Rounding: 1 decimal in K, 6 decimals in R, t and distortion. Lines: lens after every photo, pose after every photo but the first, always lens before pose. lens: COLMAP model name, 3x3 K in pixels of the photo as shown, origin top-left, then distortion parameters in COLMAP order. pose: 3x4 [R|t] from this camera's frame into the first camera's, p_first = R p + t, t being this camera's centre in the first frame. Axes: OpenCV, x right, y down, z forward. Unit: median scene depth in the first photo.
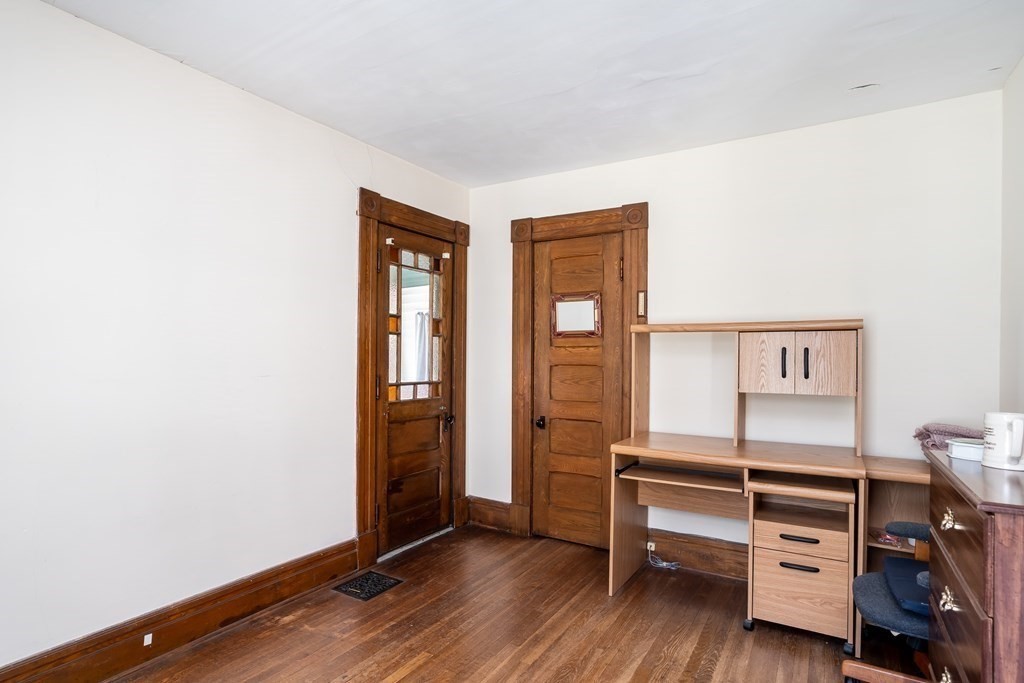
lens RADIAL K [[547.4, 0, 503.7], [0, 547.4, 359.0], [0, 0, 1]] dist [-0.007587, 0.001209]
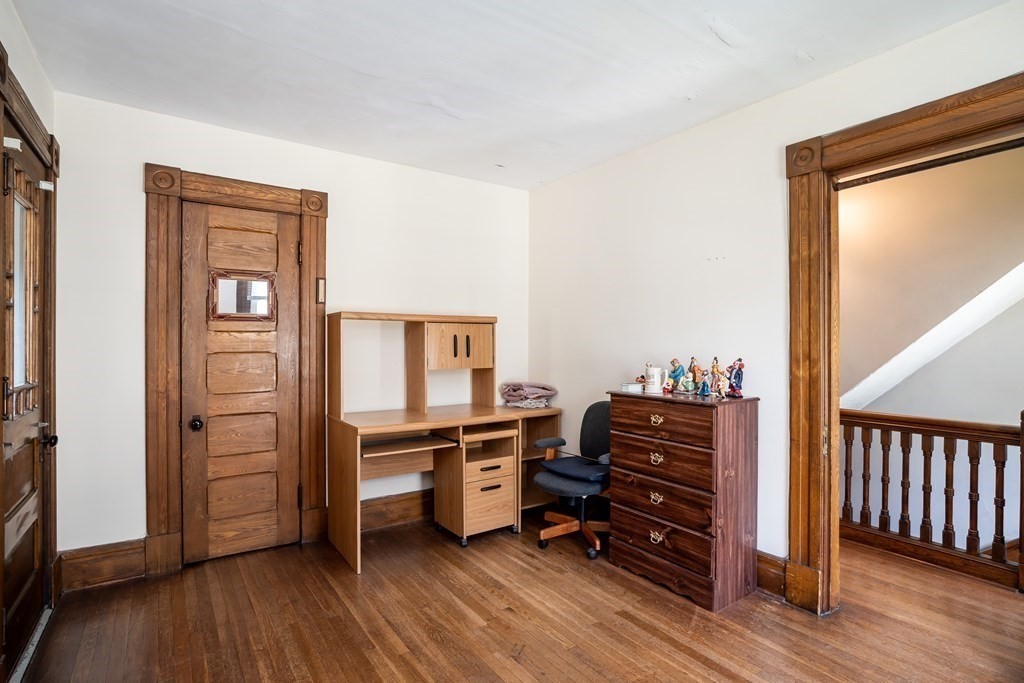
lens RADIAL K [[502.2, 0, 510.5], [0, 502.2, 340.7], [0, 0, 1]] dist [-0.000545, 0.001067]
pose [[0.414228, -0.007213, 0.910145, -0.449024], [0.005764, 0.999969, 0.005302, -0.009757], [-0.910155, 0.003050, 0.414257, 0.280265]]
